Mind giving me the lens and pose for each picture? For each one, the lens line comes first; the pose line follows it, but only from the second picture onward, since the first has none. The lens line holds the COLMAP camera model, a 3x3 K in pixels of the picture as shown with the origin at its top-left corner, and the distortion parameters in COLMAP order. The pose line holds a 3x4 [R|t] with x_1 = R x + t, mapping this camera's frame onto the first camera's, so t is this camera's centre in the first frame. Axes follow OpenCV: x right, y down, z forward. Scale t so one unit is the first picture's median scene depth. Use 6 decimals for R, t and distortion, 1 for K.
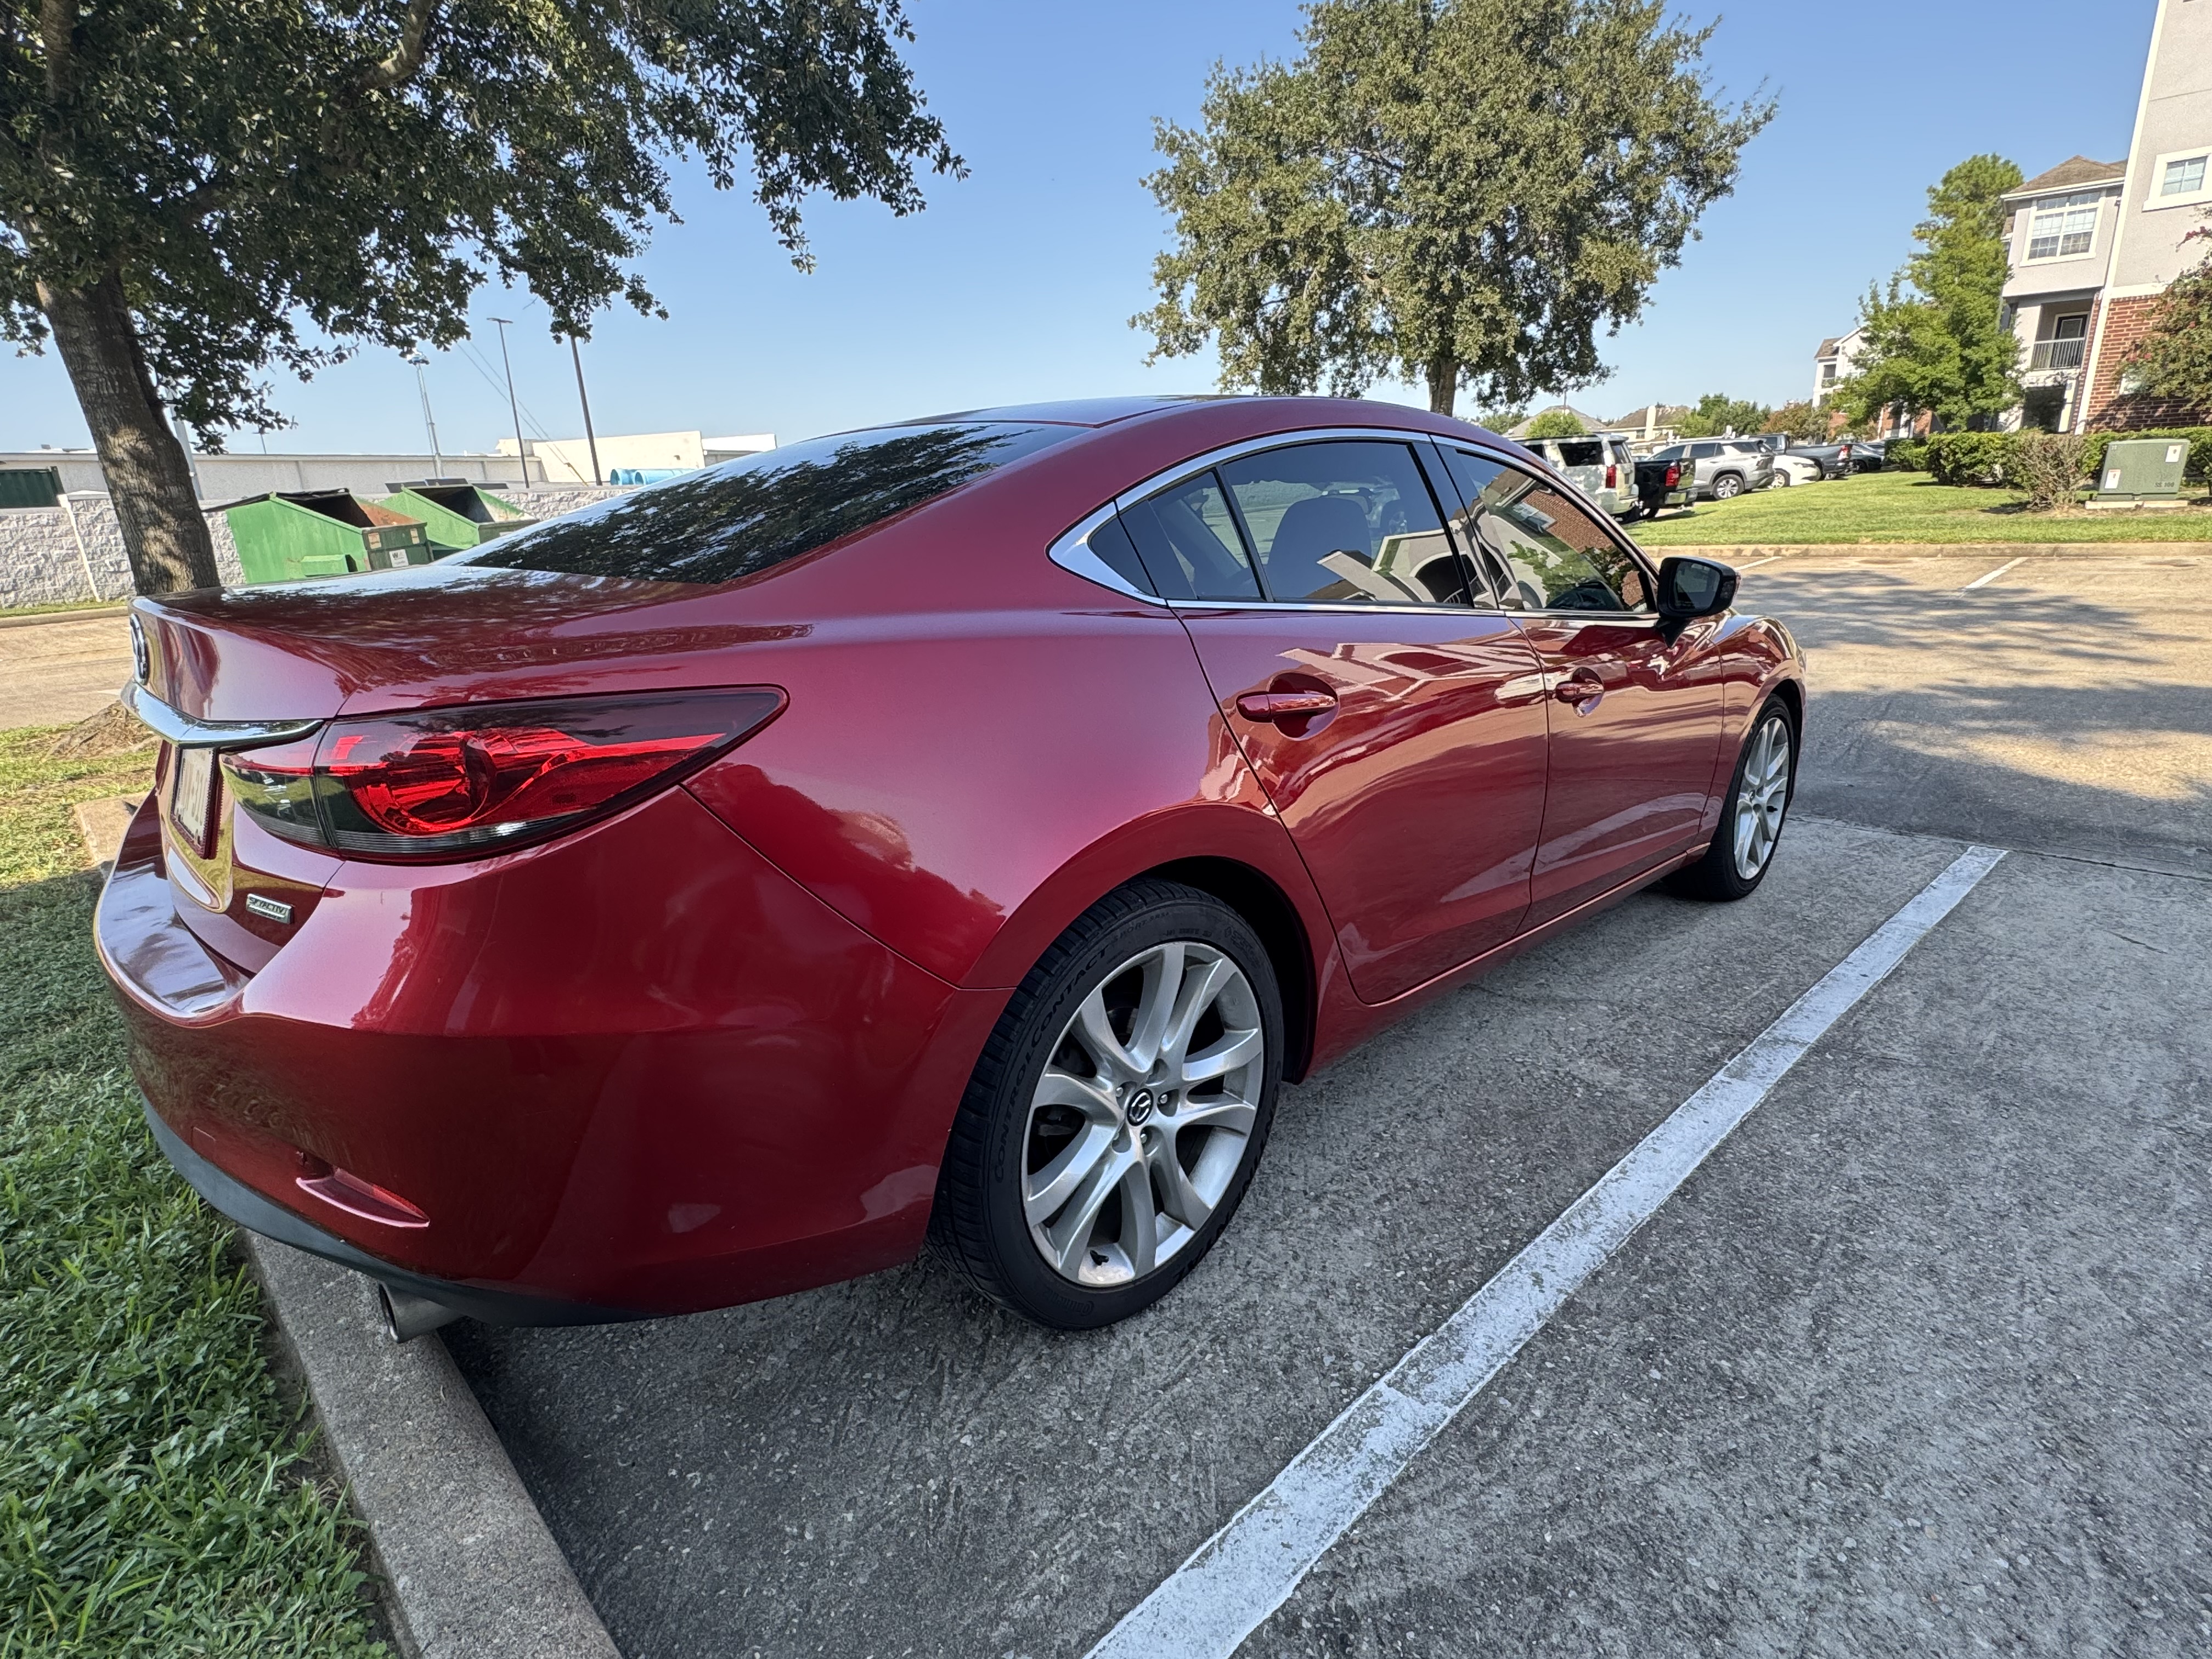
lens RADIAL K [[1088.3, 0, 1106.0], [0, 1088.3, 829.5], [0, 0, 1]] dist [-0.001646, -0.000559]
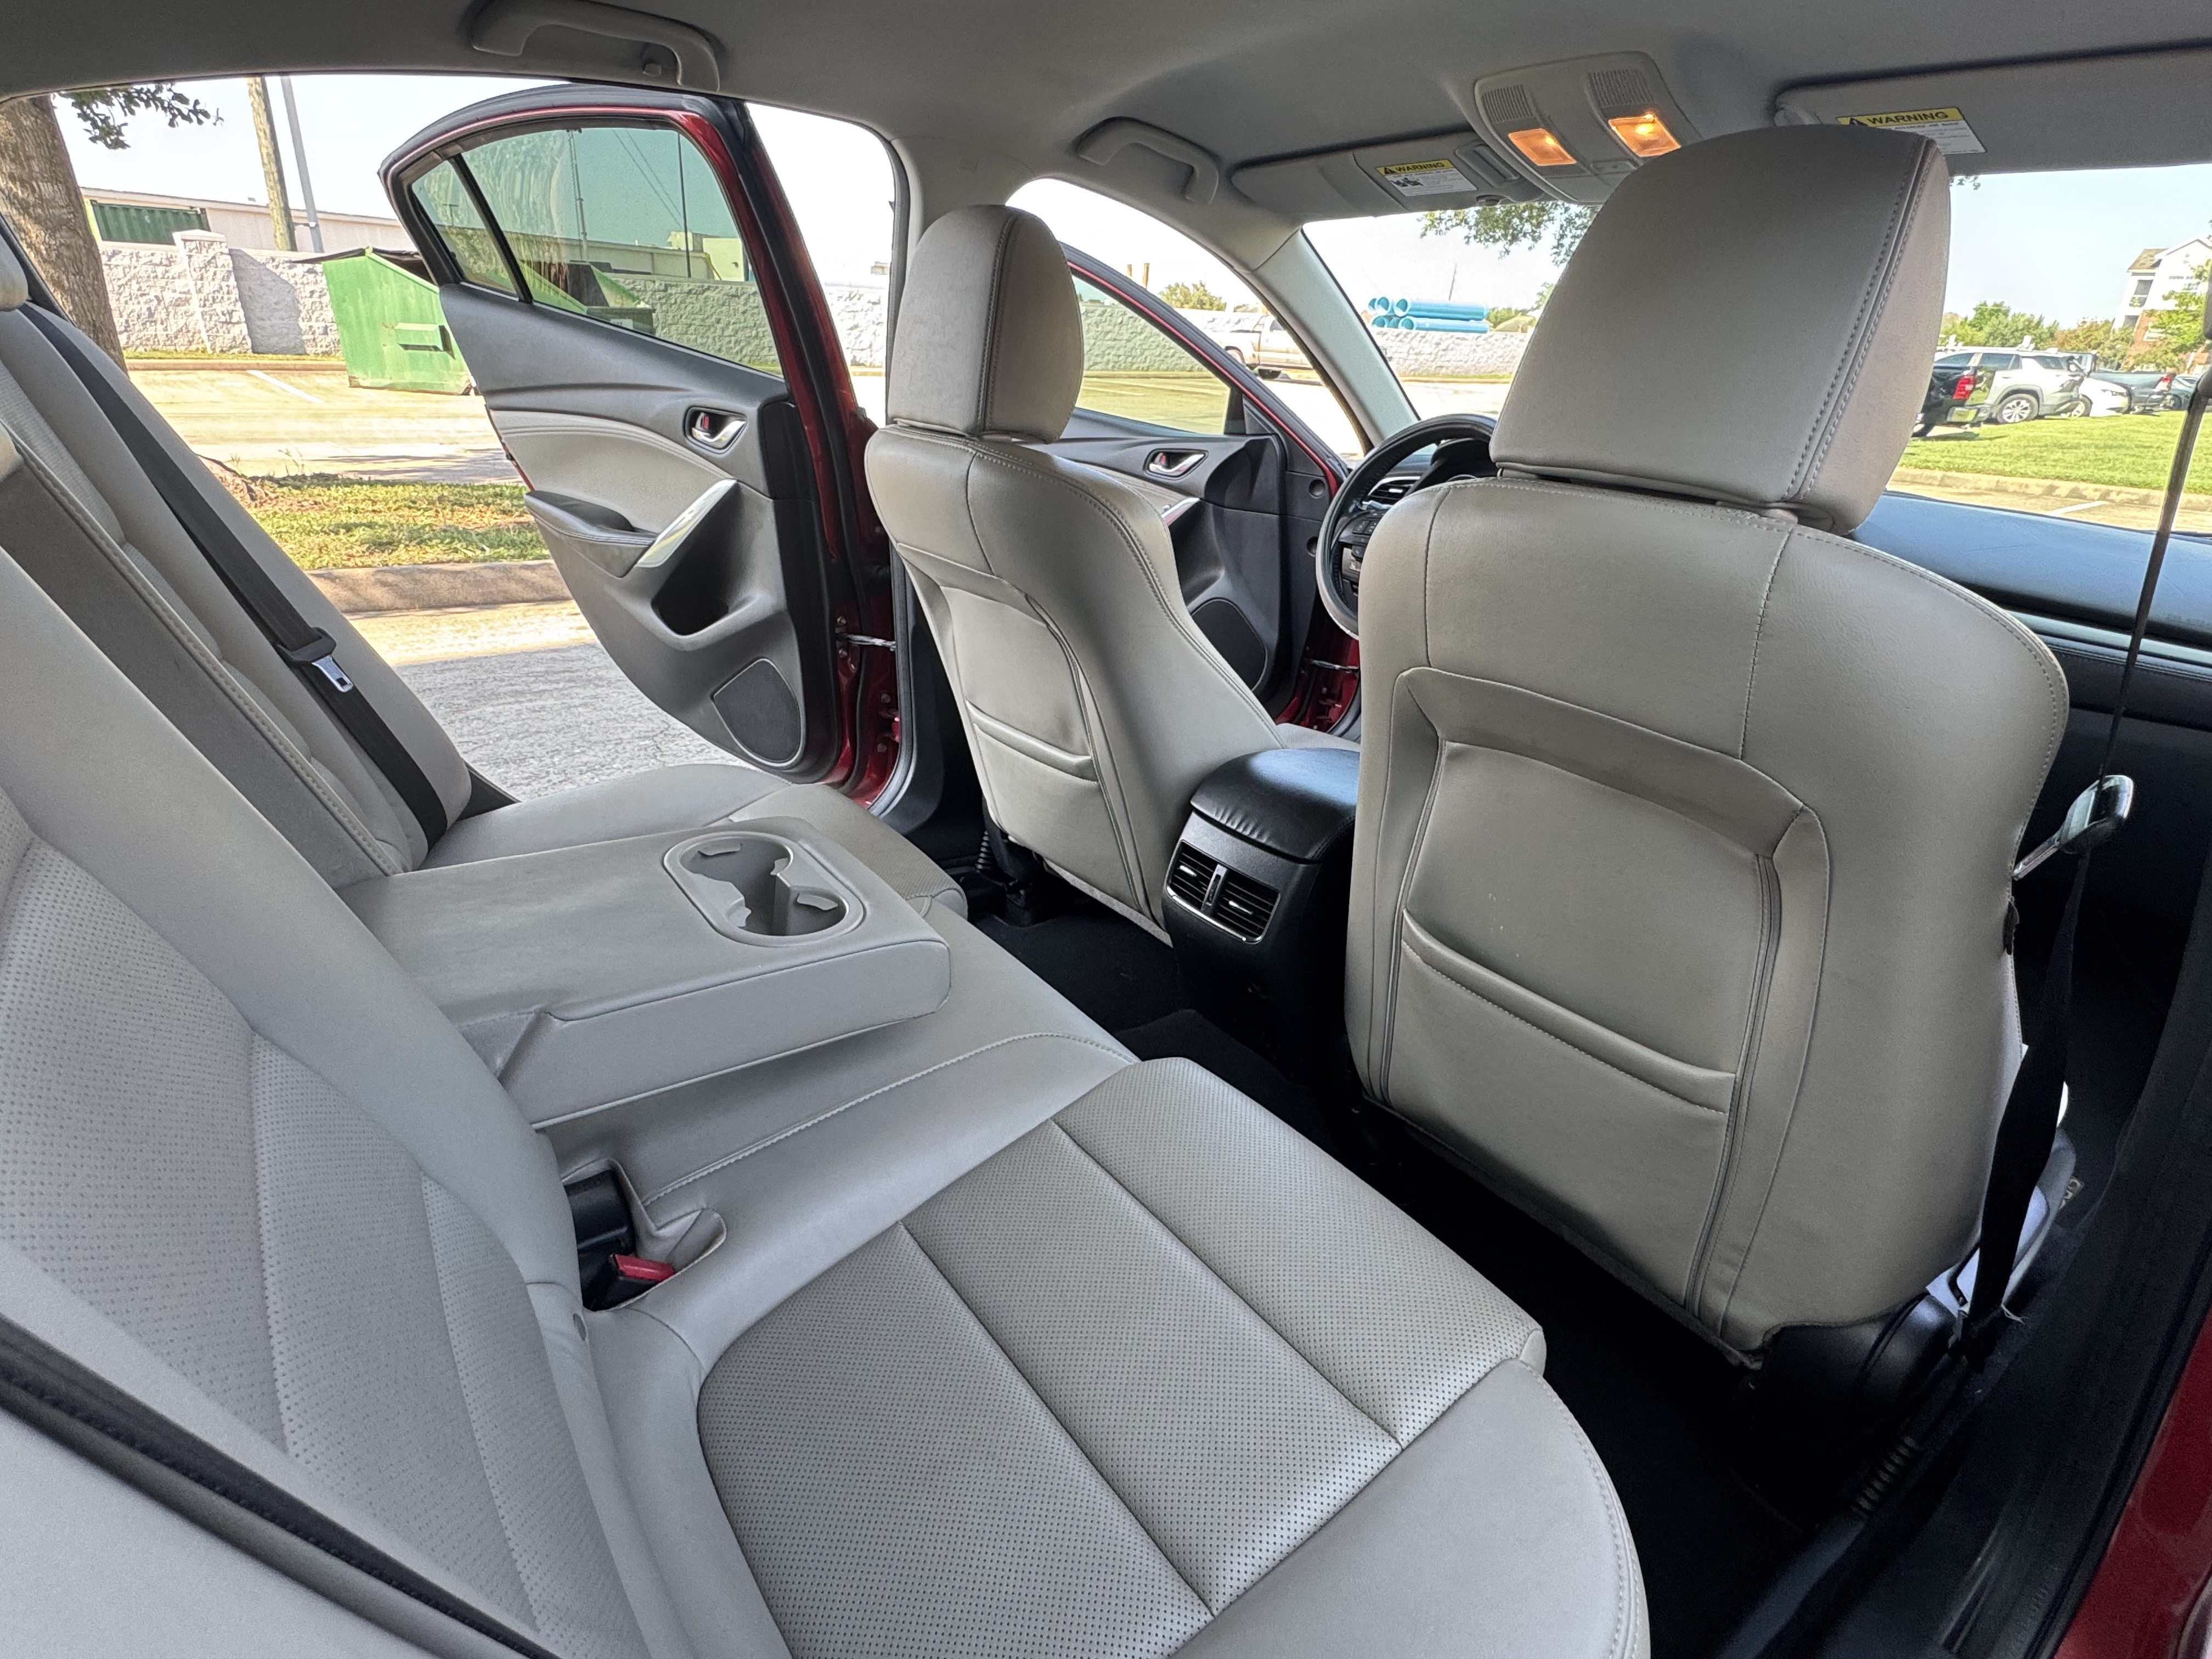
lens RADIAL K [[1101.6, 0, 1106.0], [0, 1101.6, 829.5], [0, 0, 1]] dist [-0.000386, -0.002470]
pose [[0.985293, 0.141301, -0.096077, 0.009338], [-0.129046, 0.983902, 0.123627, -0.015657], [0.111999, -0.109410, 0.987667, 0.073773]]
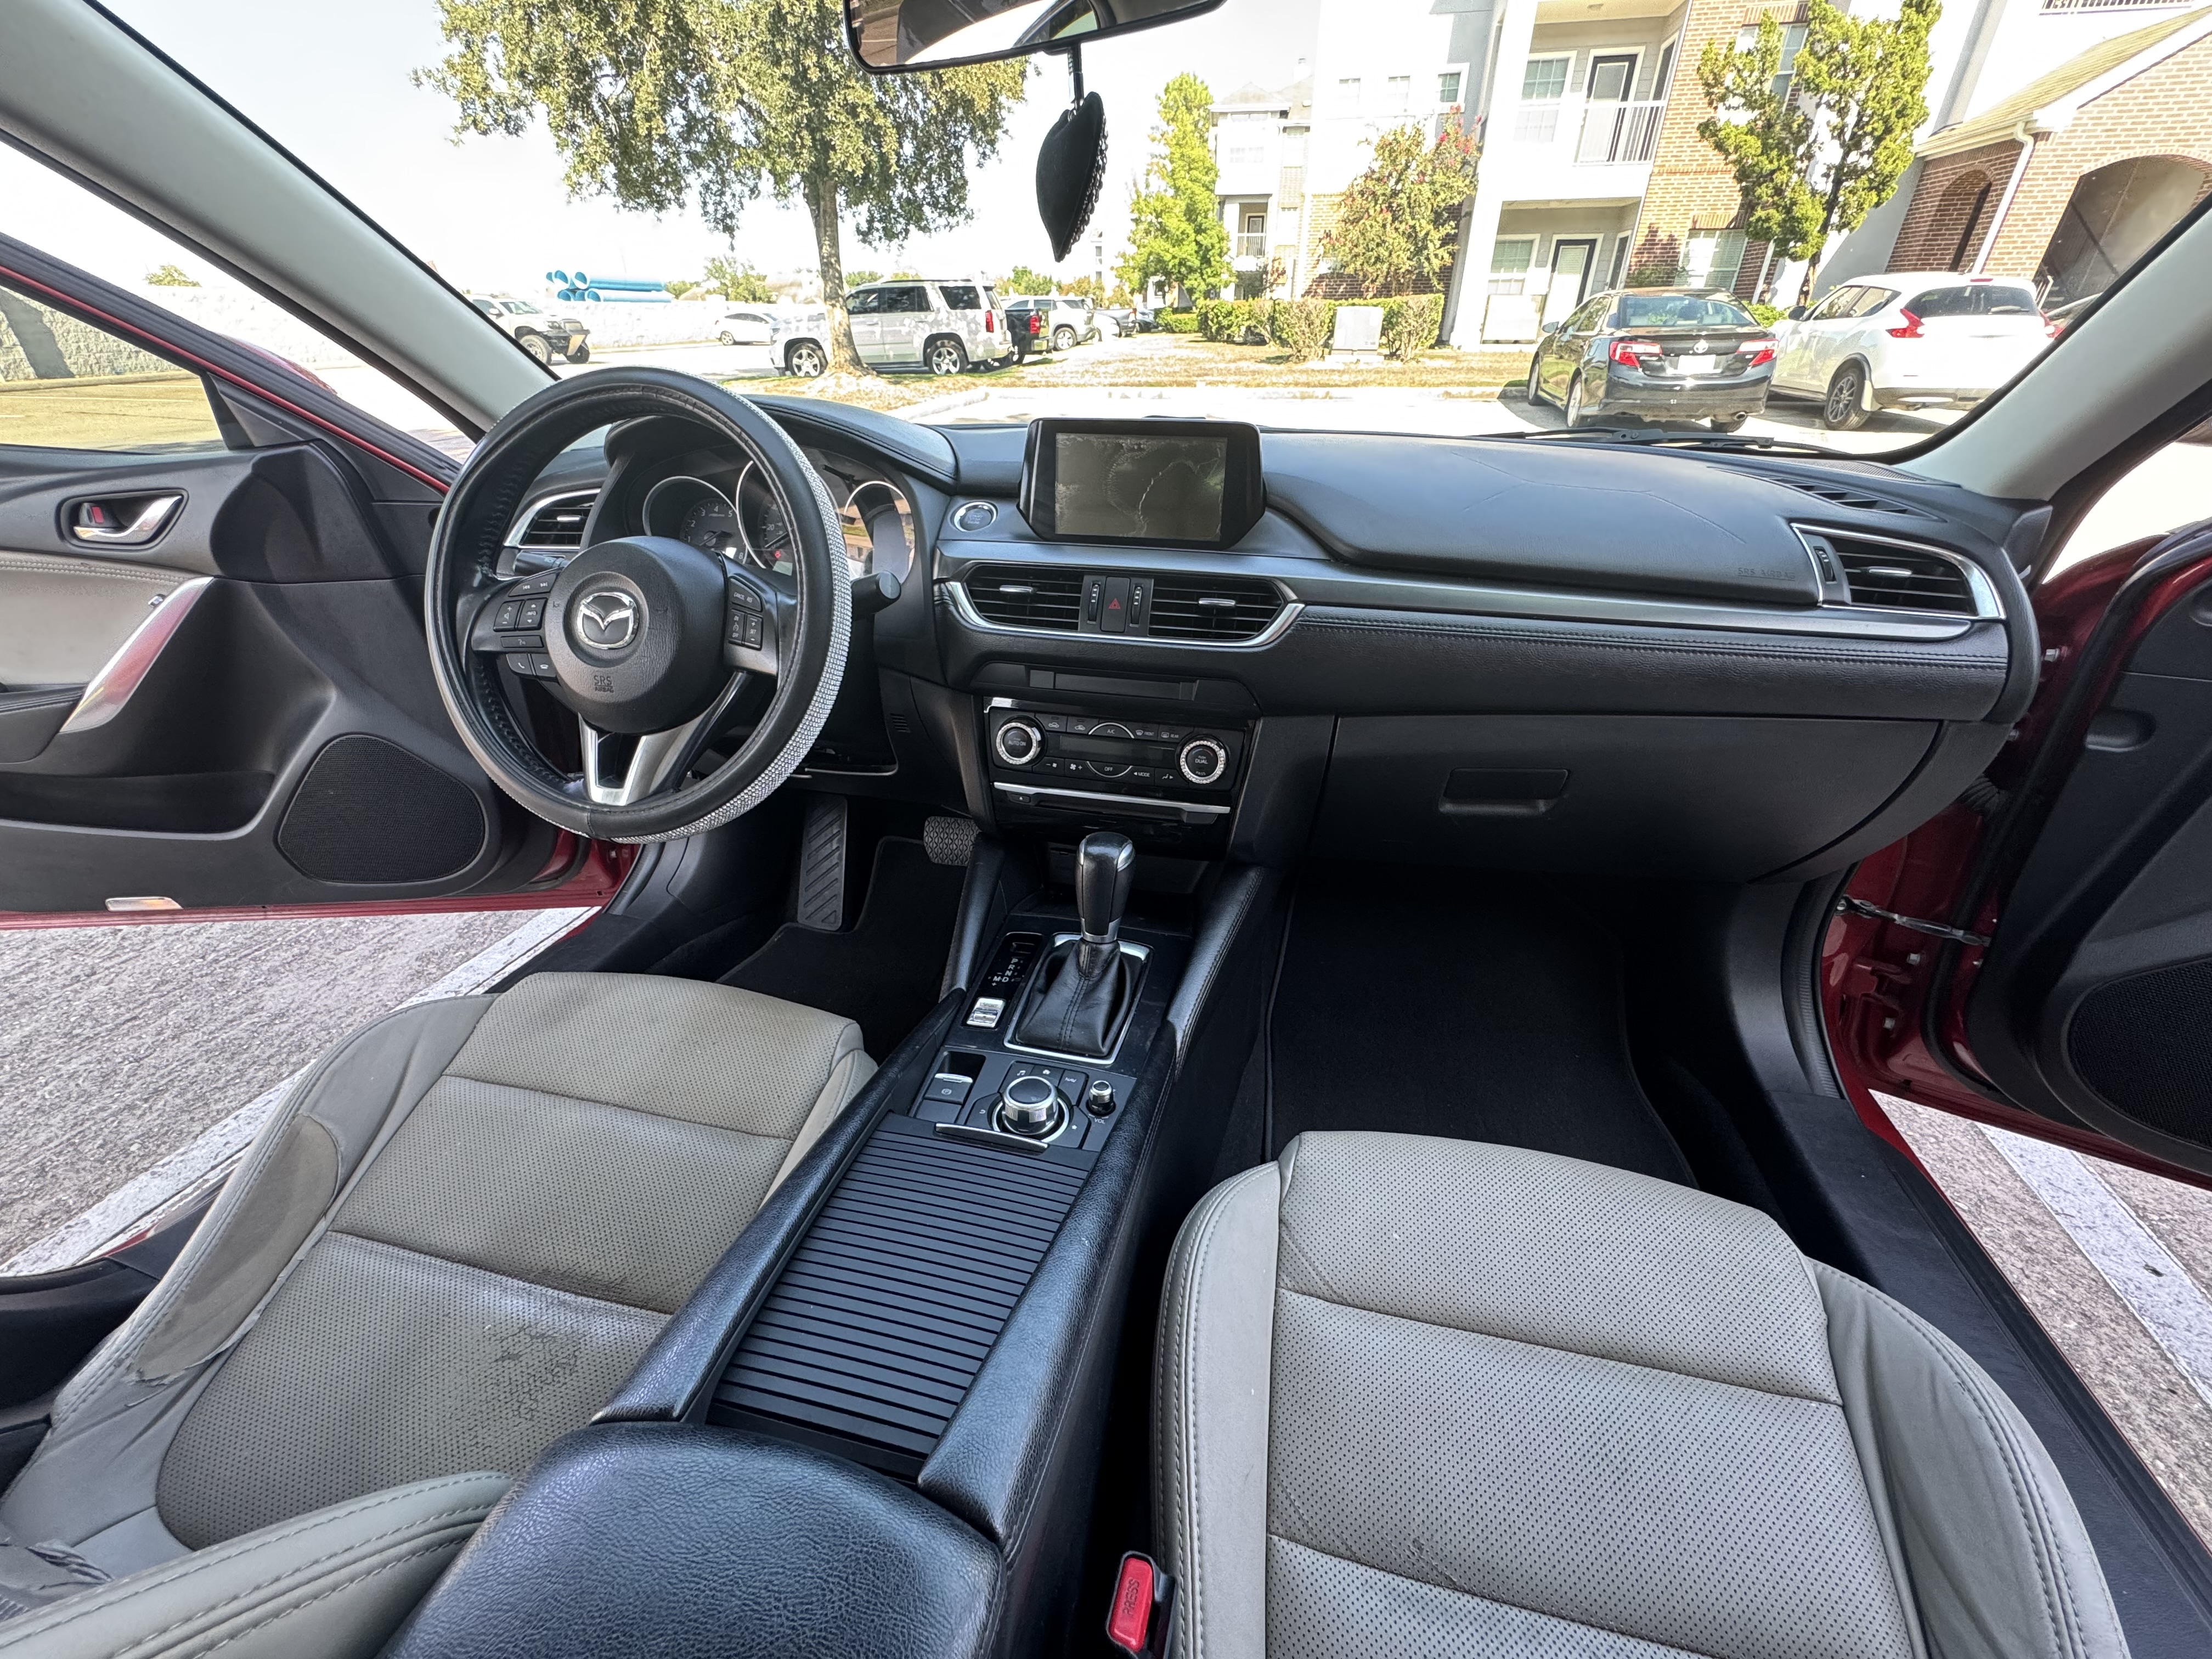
lens RADIAL K [[869.1, 0, 1106.0], [0, 869.1, 829.5], [0, 0, 1]] dist [-0.002801, -0.003331]
pose [[0.845372, -0.233269, 0.480554, 0.016517], [0.126684, 0.961498, 0.243869, -0.024955], [-0.518939, -0.145282, 0.842375, 0.109053]]
